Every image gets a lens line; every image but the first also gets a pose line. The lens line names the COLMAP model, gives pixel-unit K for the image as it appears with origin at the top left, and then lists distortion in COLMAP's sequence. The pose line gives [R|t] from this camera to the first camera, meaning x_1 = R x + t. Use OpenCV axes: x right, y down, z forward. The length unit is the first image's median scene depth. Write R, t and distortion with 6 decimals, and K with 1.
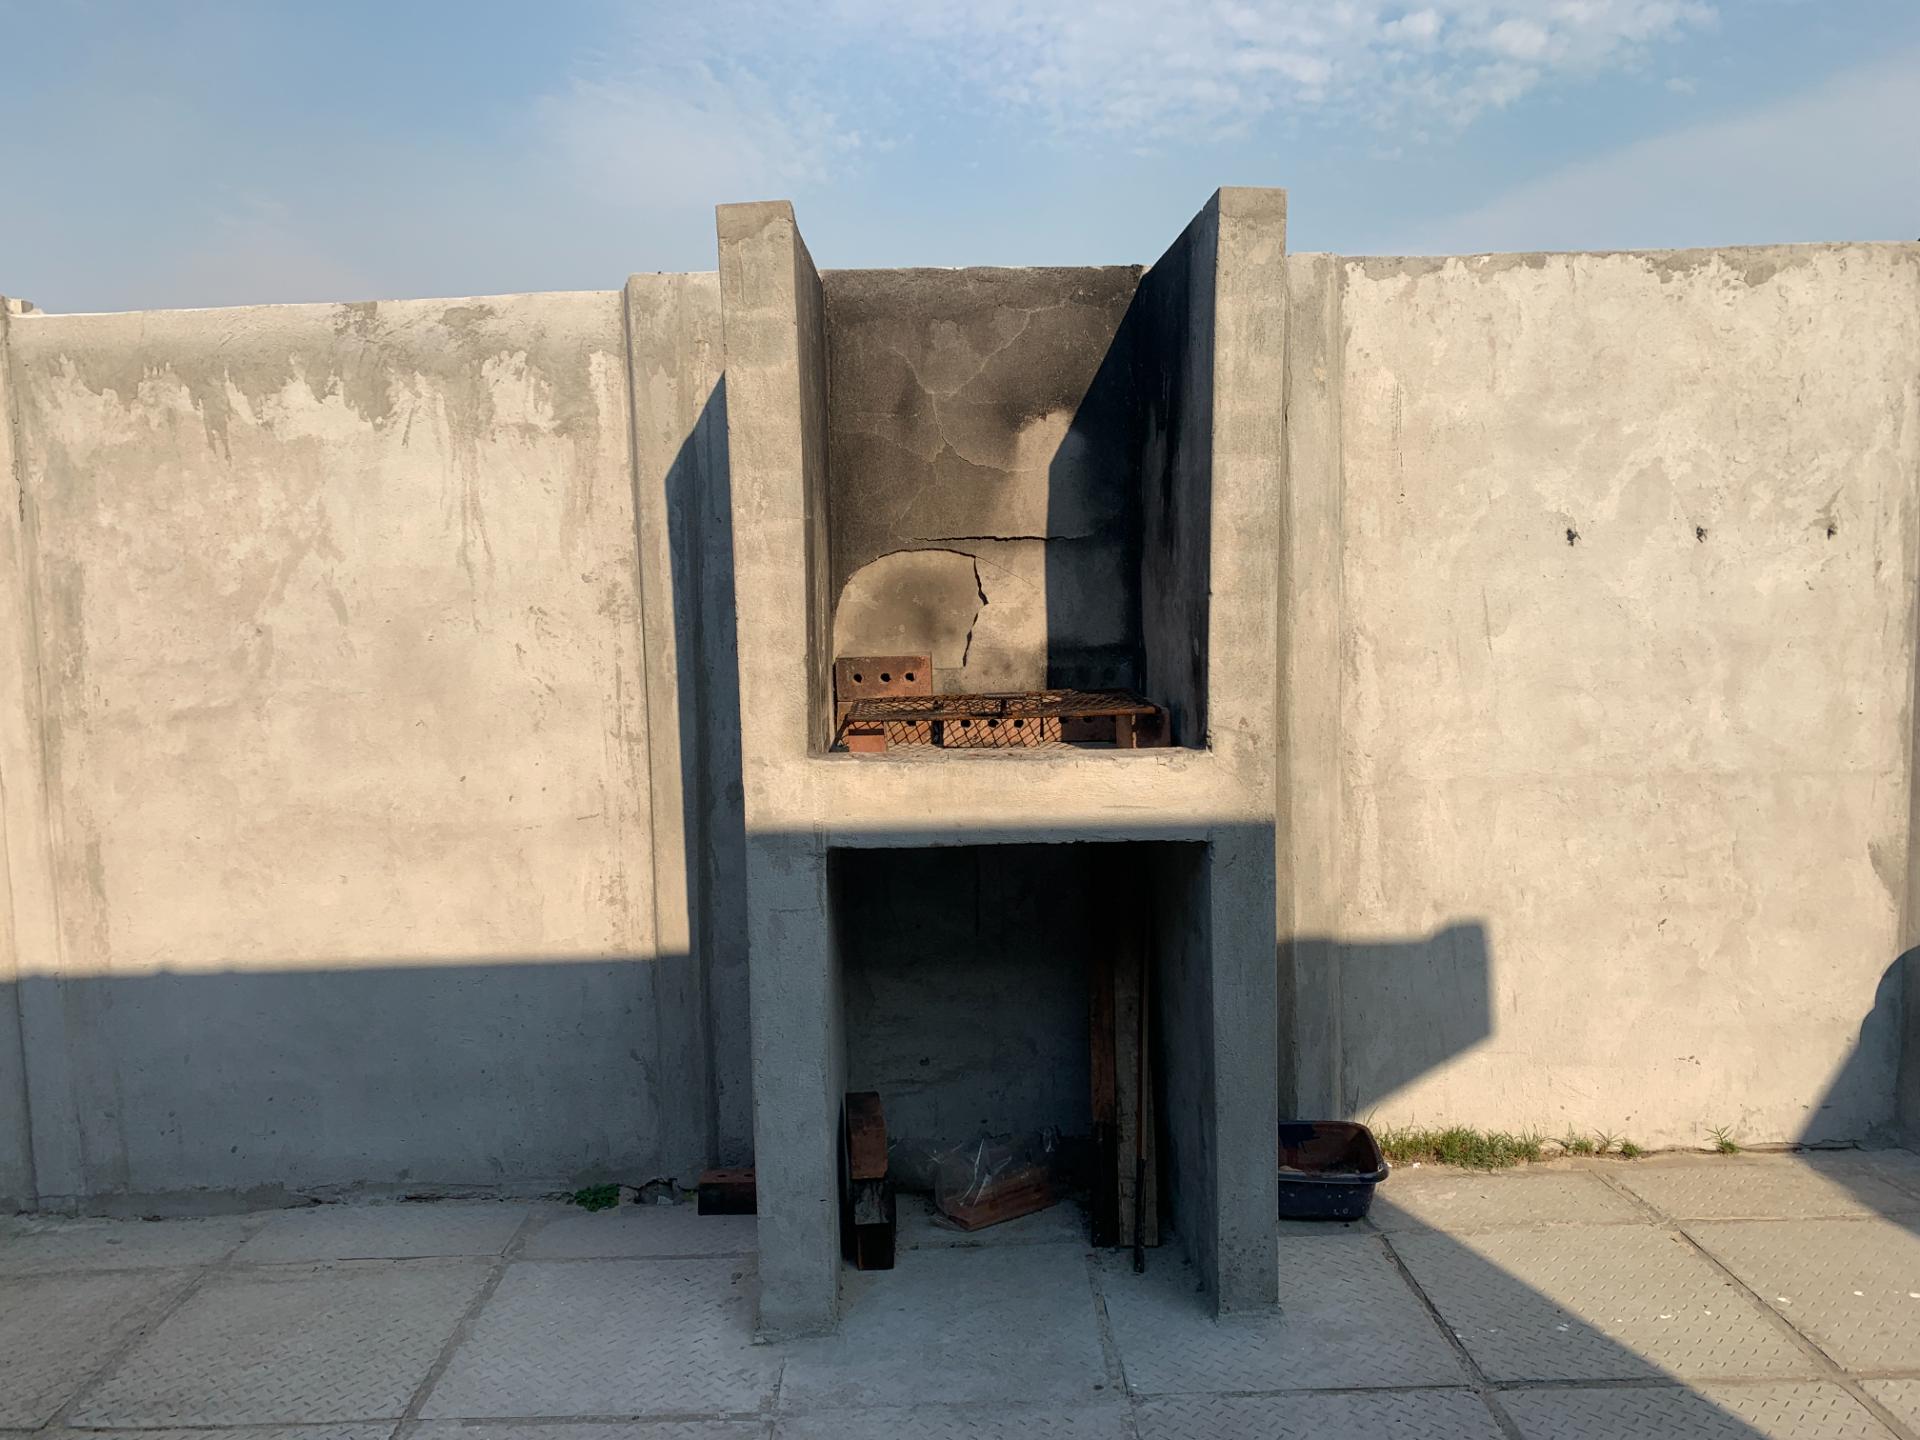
lens RADIAL K [[1465.5, 0, 919.3], [0, 1465.5, 730.4], [0, 0, 1]] dist [0.013025, -0.006607]
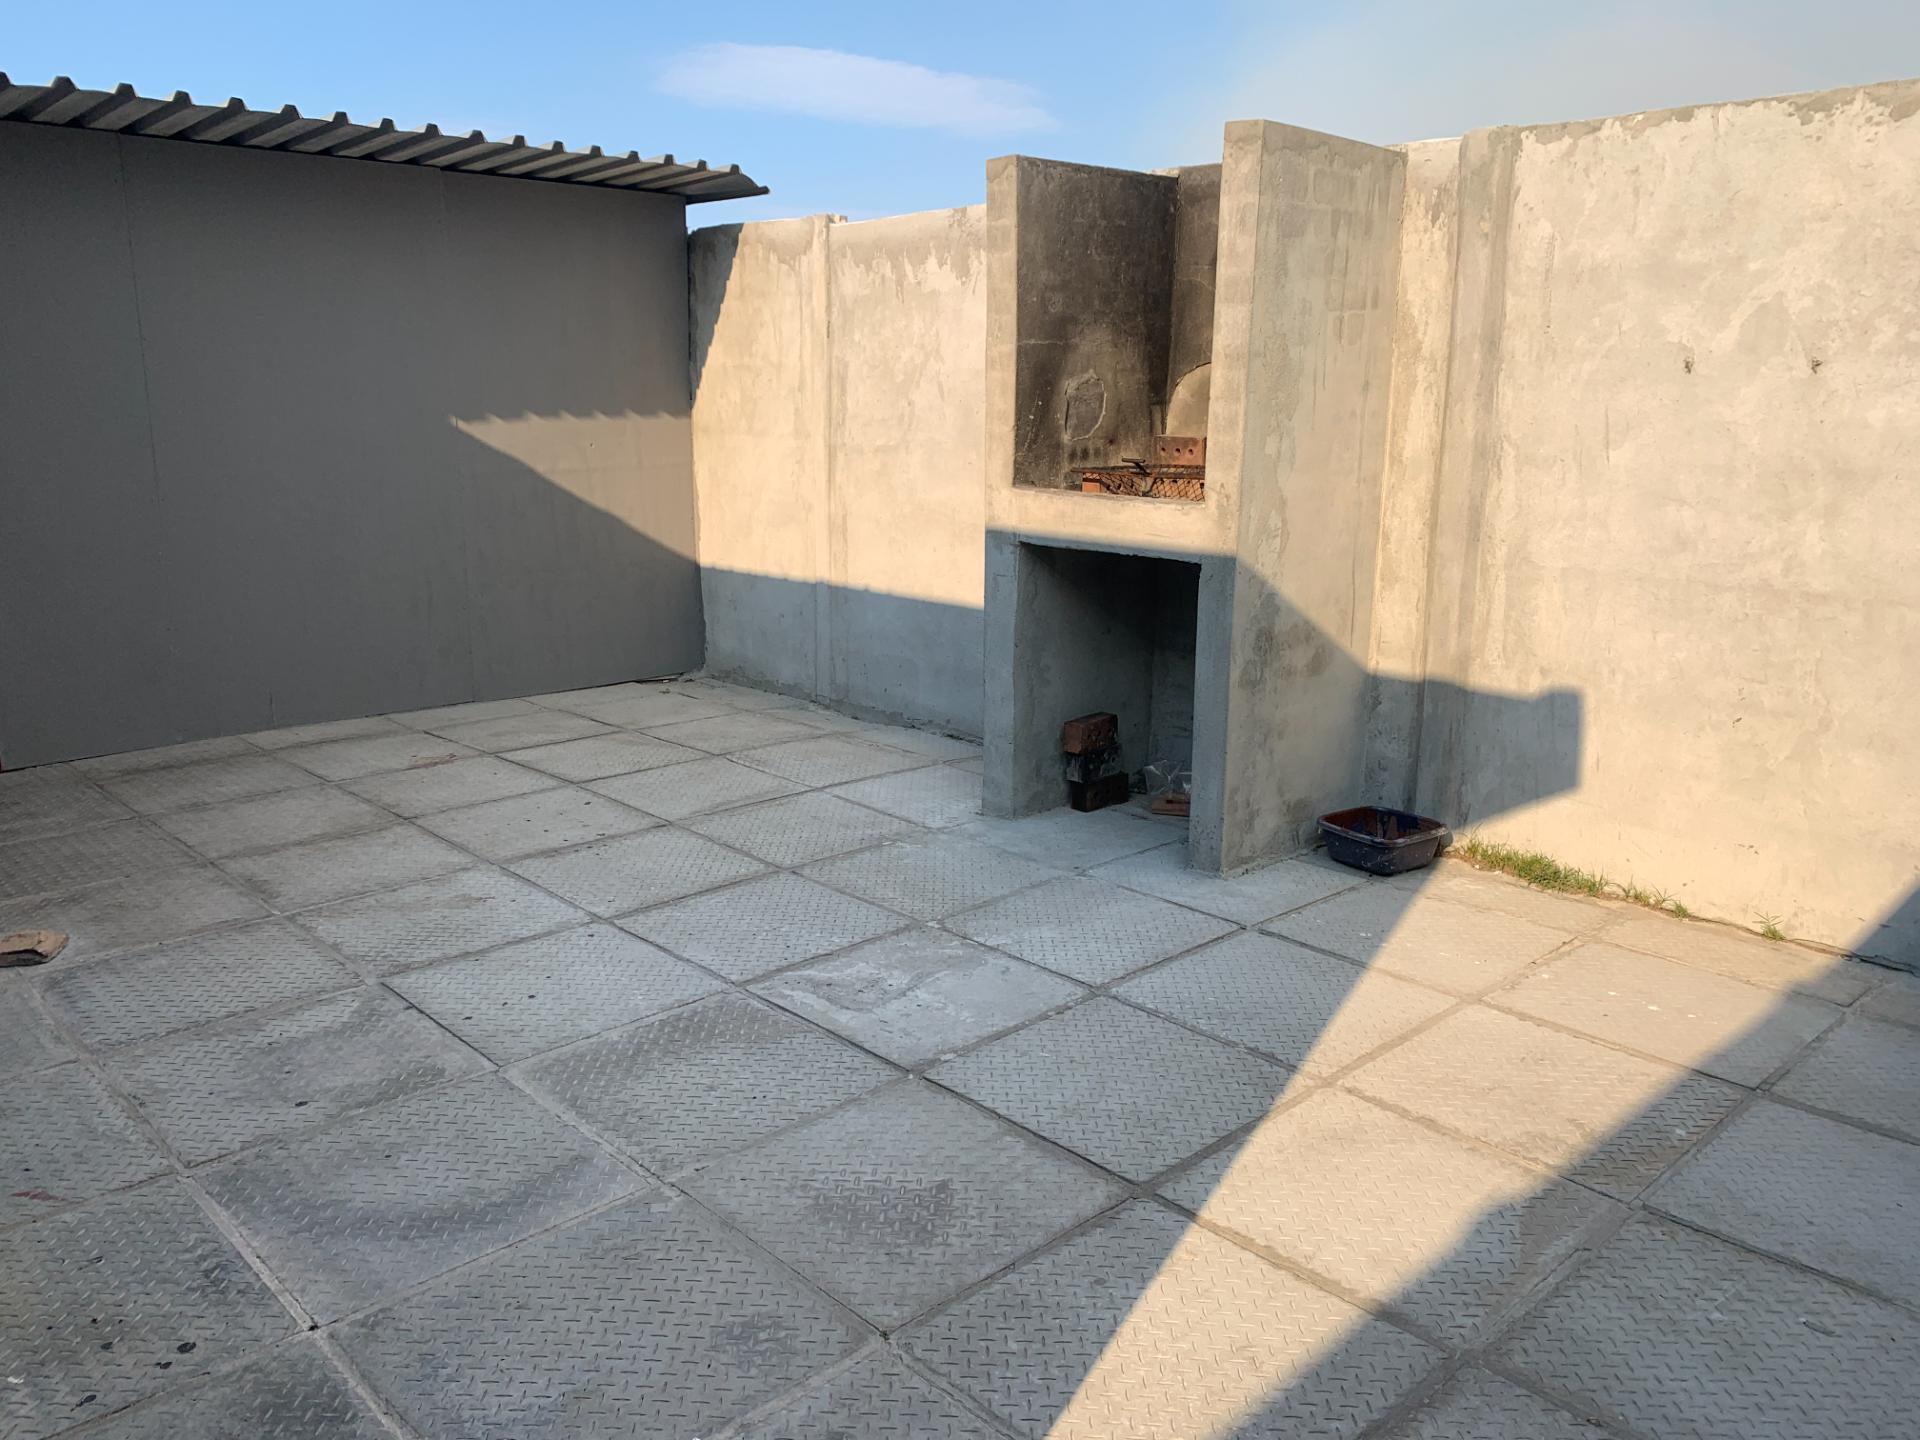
lens RADIAL K [[1438.6, 0, 950.5], [0, 1438.6, 726.2], [0, 0, 1]] dist [0.019256, -0.013186]
pose [[0.686408, 0.199834, -0.699221, 0.891878], [-0.105698, 0.978708, 0.175949, 0.005101], [0.719494, -0.046866, 0.692915, -0.197874]]
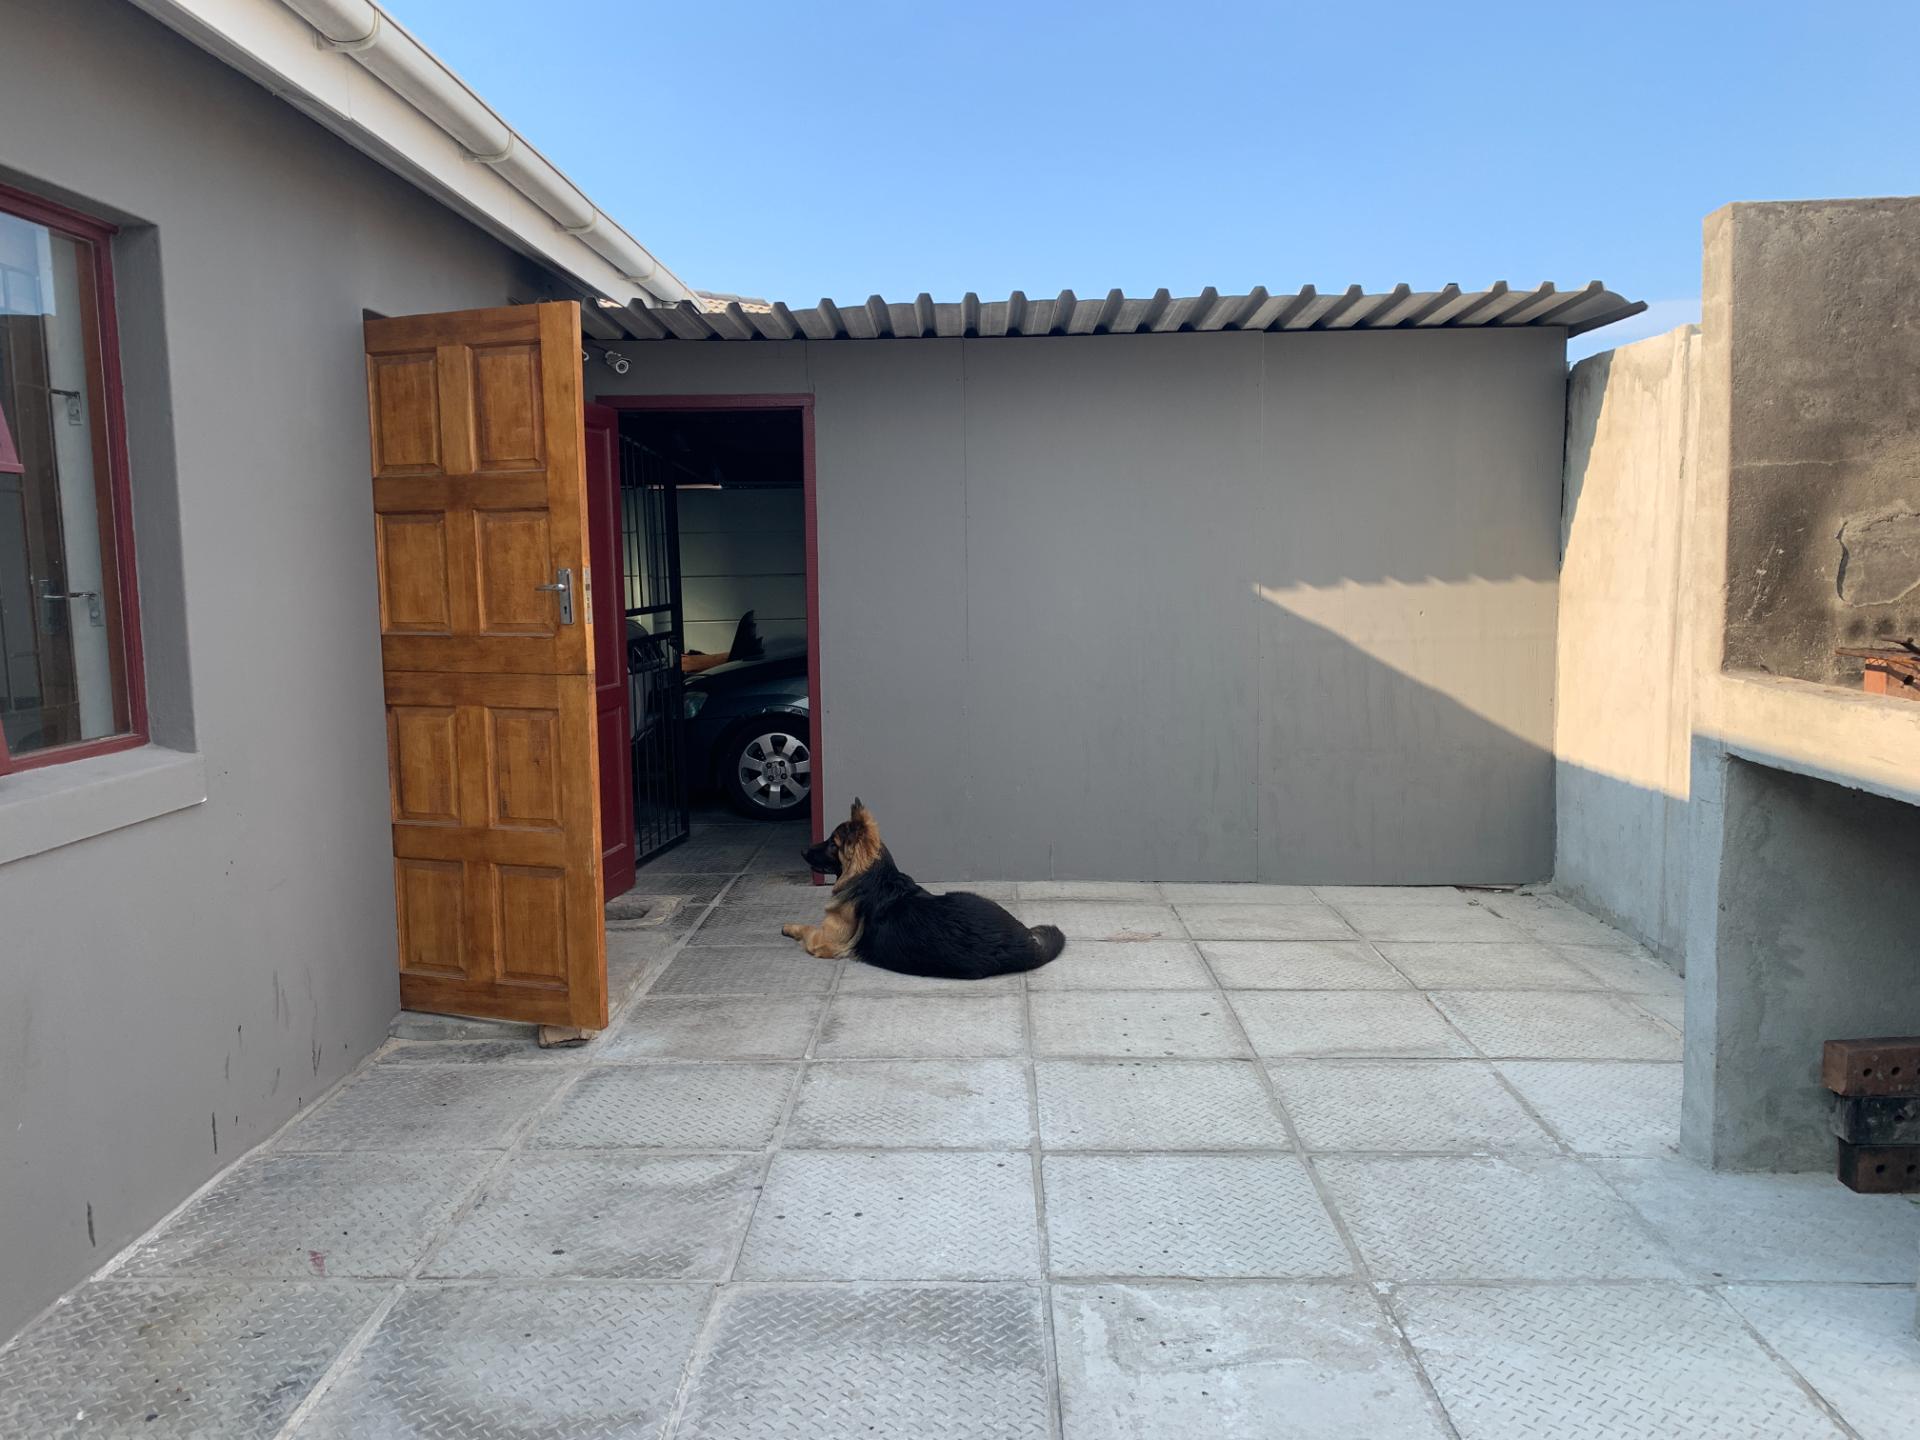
lens RADIAL K [[1450.8, 0, 950.7], [0, 1450.8, 693.9], [0, 0, 1]] dist [0.061173, -0.070830]
pose [[-0.035313, 0.118037, -0.992381, 0.889270], [-0.092057, 0.988394, 0.120839, -0.038635], [0.995127, 0.095622, -0.024037, 0.329591]]
